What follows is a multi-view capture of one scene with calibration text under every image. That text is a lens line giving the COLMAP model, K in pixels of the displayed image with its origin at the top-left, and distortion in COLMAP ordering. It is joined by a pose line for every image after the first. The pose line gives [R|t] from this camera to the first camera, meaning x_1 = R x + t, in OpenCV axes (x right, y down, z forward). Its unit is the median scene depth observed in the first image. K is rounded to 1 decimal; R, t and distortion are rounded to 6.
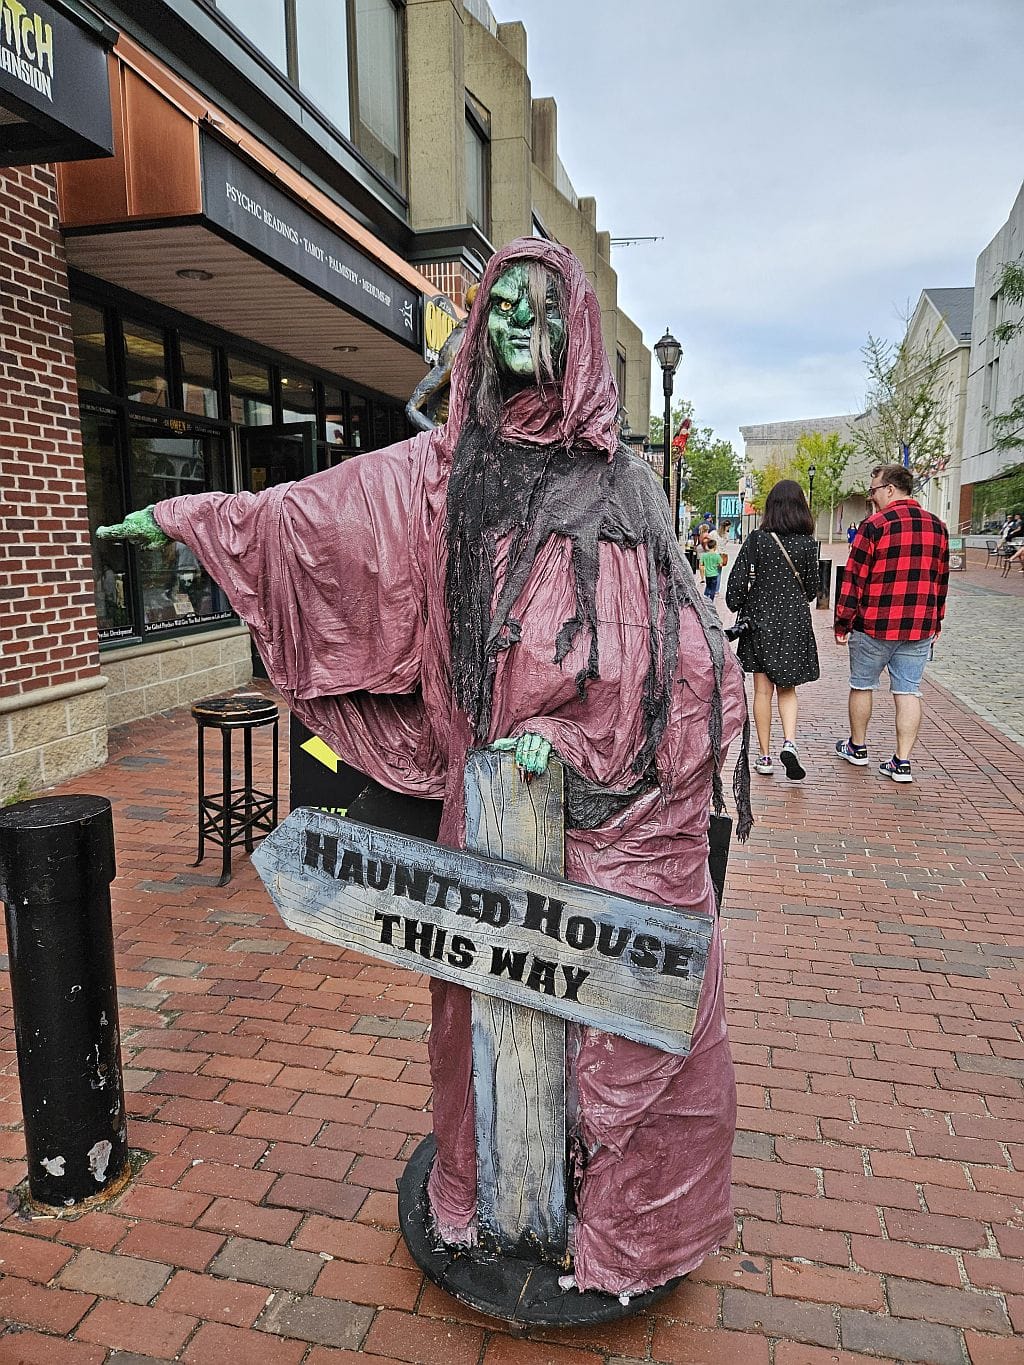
lens RADIAL K [[919.9, 0, 516.6], [0, 919.9, 680.4], [0, 0, 1]] dist [0.035548, -0.011544]
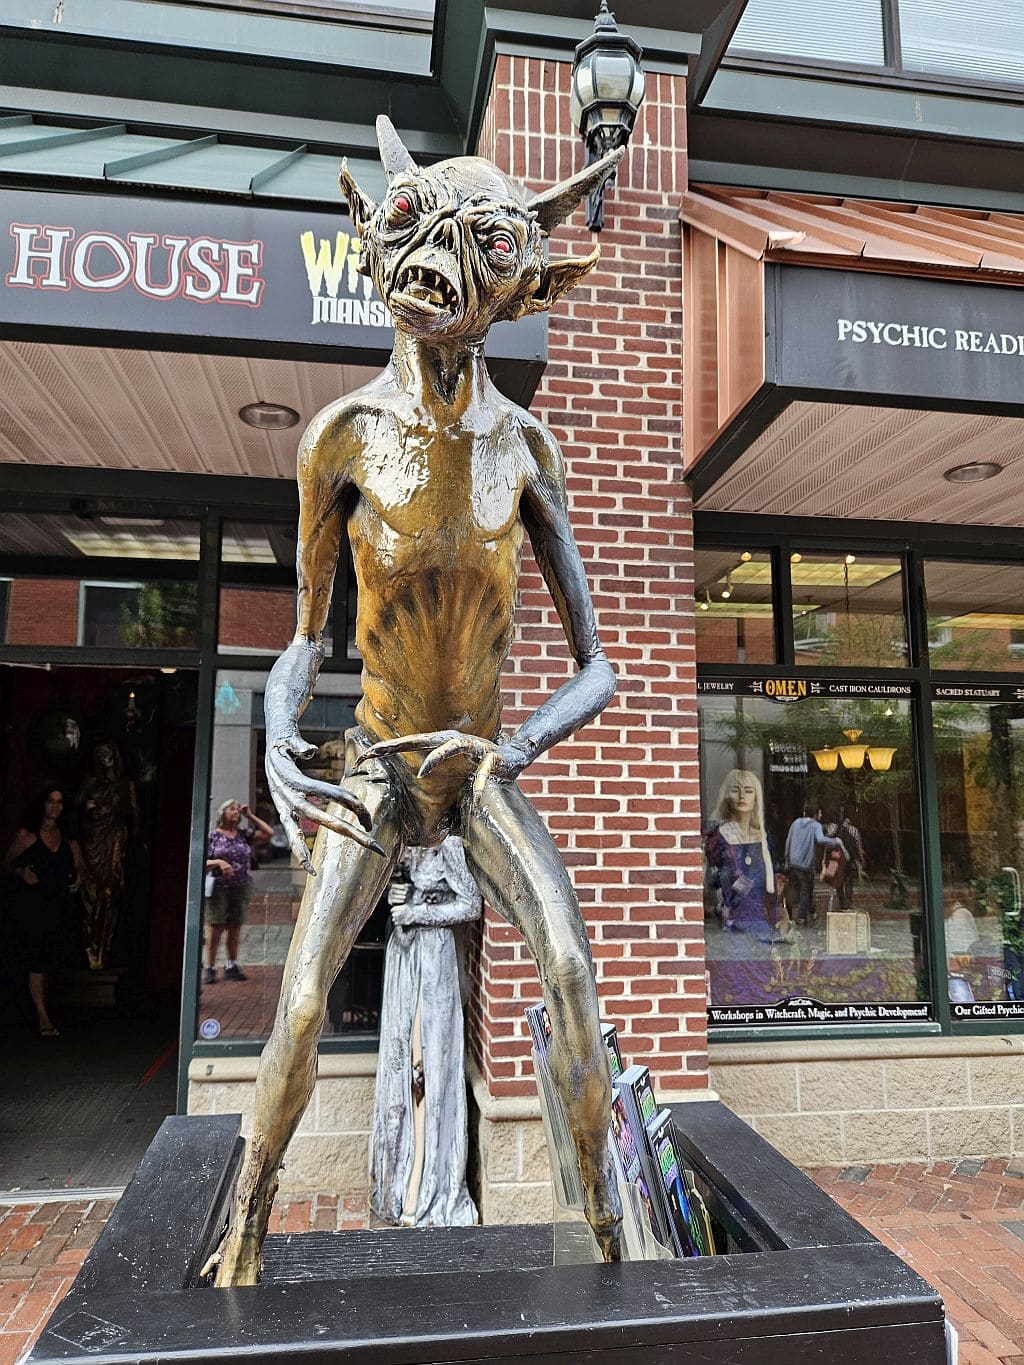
lens RADIAL K [[919.9, 0, 507.8], [0, 919.9, 688.2], [0, 0, 1]] dist [0.035548, -0.011544]
pose [[0.363710, -0.111748, -0.924785, 0.148214], [-0.159094, 0.970740, -0.179871, -0.152582], [0.917826, 0.212549, 0.335289, 0.641003]]
